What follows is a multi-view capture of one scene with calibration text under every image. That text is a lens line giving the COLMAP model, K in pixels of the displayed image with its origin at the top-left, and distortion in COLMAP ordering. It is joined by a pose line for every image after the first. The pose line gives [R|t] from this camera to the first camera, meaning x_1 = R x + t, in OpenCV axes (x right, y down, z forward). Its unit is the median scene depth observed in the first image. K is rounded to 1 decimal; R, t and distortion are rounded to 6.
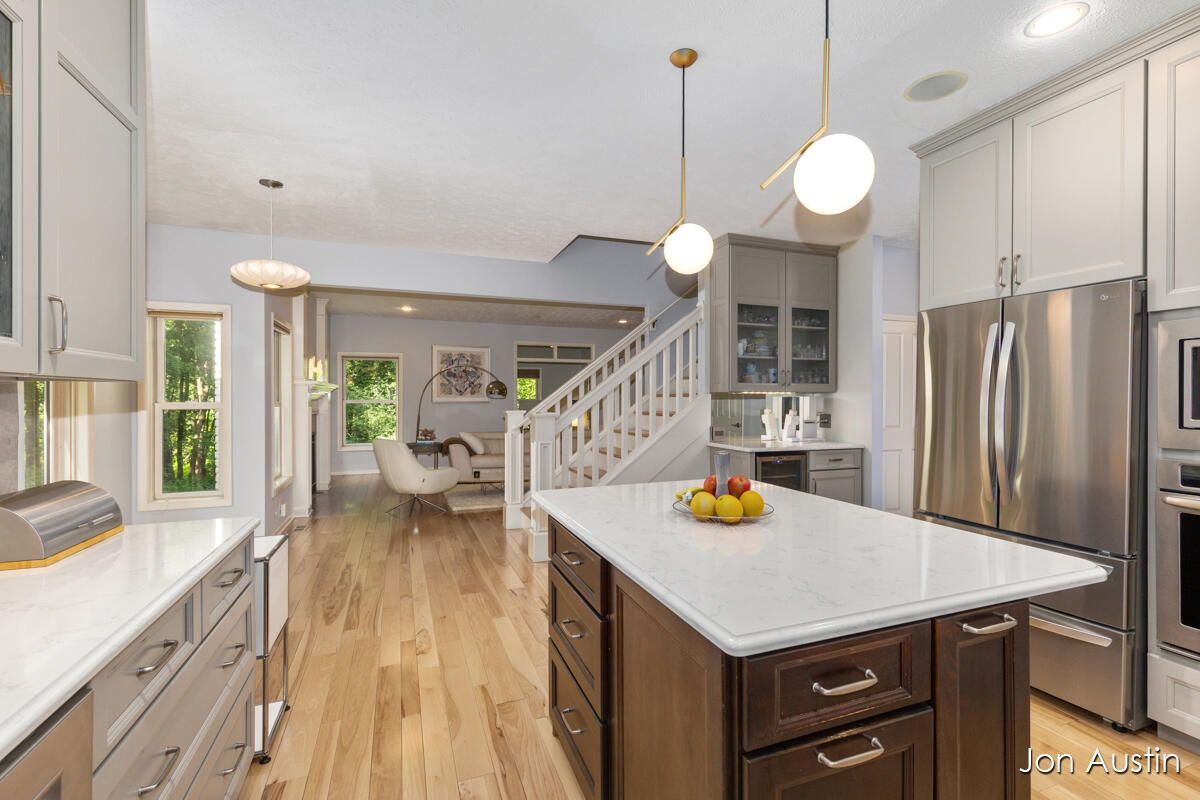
lens RADIAL K [[535.6, 0, 610.9], [0, 535.6, 391.3], [0, 0, 1]] dist [0.000525, -0.000047]
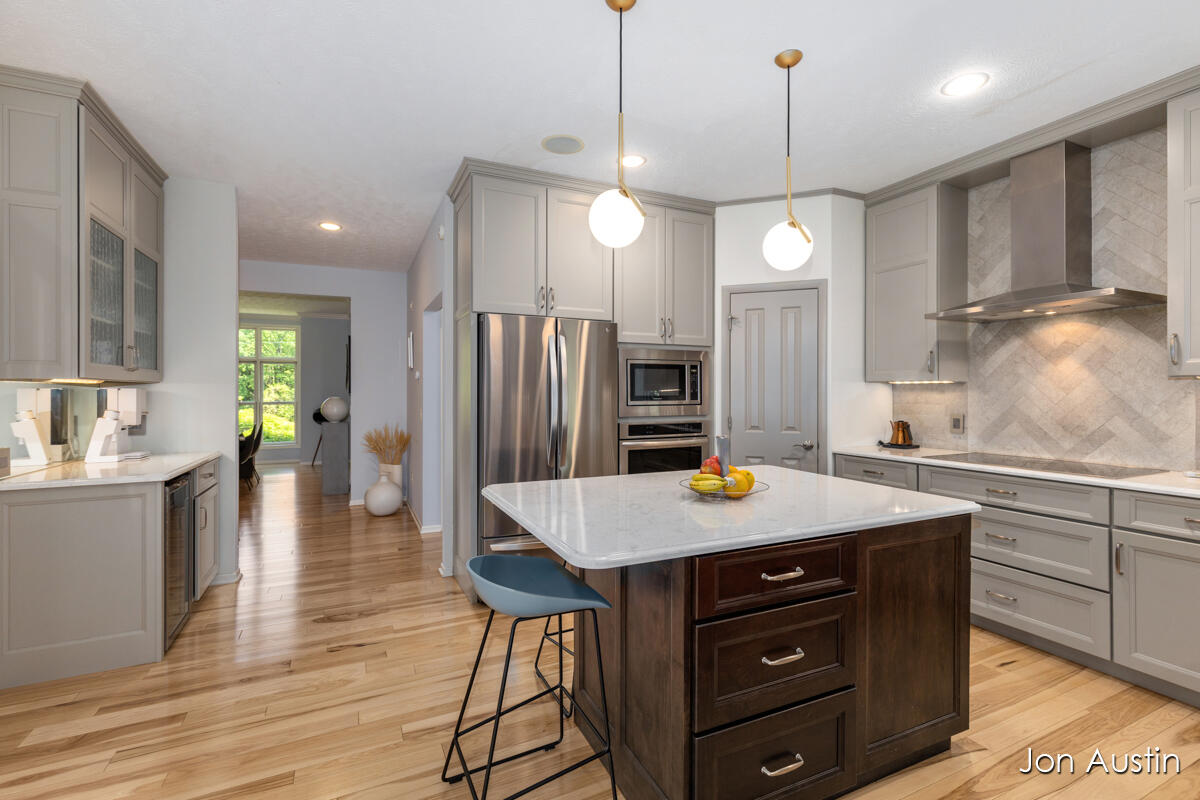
lens RADIAL K [[535.6, 0, 610.9], [0, 535.6, 391.3], [0, 0, 1]] dist [0.000525, -0.000047]
pose [[-0.077652, 0.001173, 0.996980, -0.330225], [-0.010193, 0.999946, -0.001970, 0.008591], [-0.996928, -0.010315, -0.077636, 0.484655]]
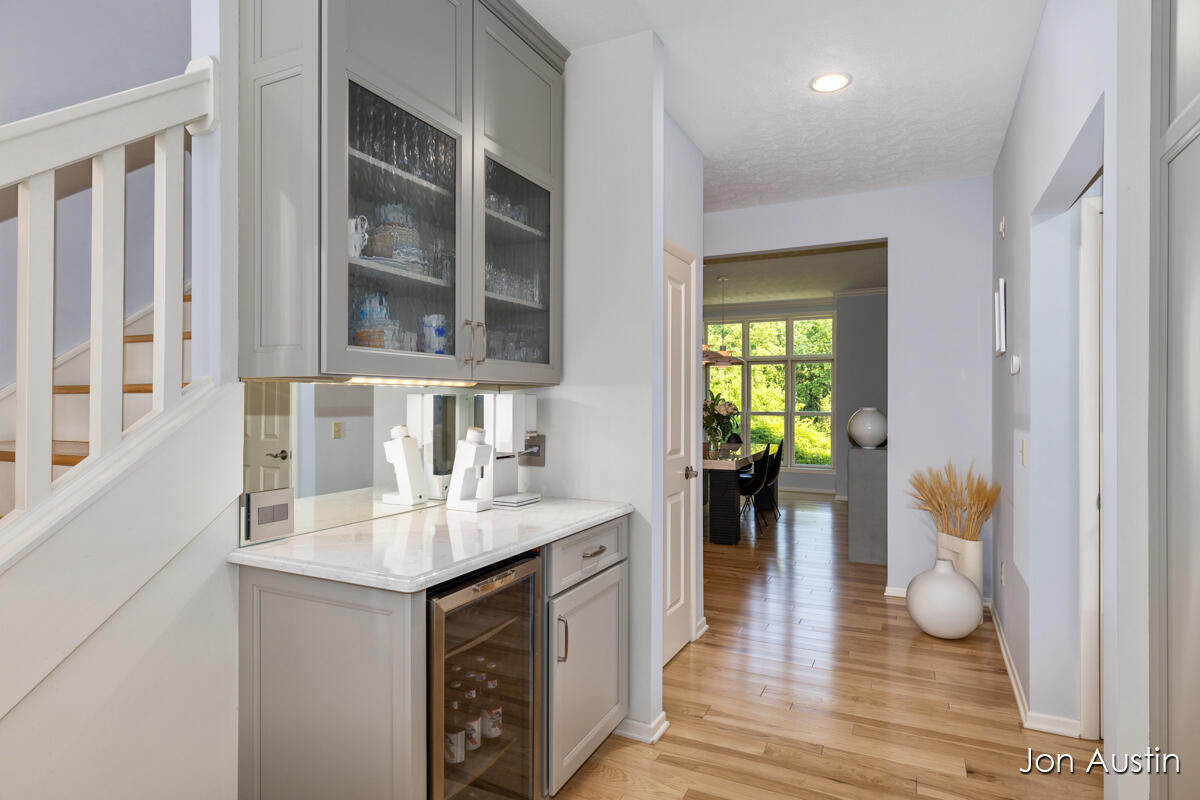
lens RADIAL K [[644.0, 0, 600.0], [0, 644.0, 400.0], [0, 0, 1]] dist [0.004547, 0.000618]
pose [[0.743893, -0.000010, 0.668299, 0.095633], [-0.007945, 0.999929, 0.008858, 0.009491], [-0.668252, -0.011899, 0.743840, 0.604648]]
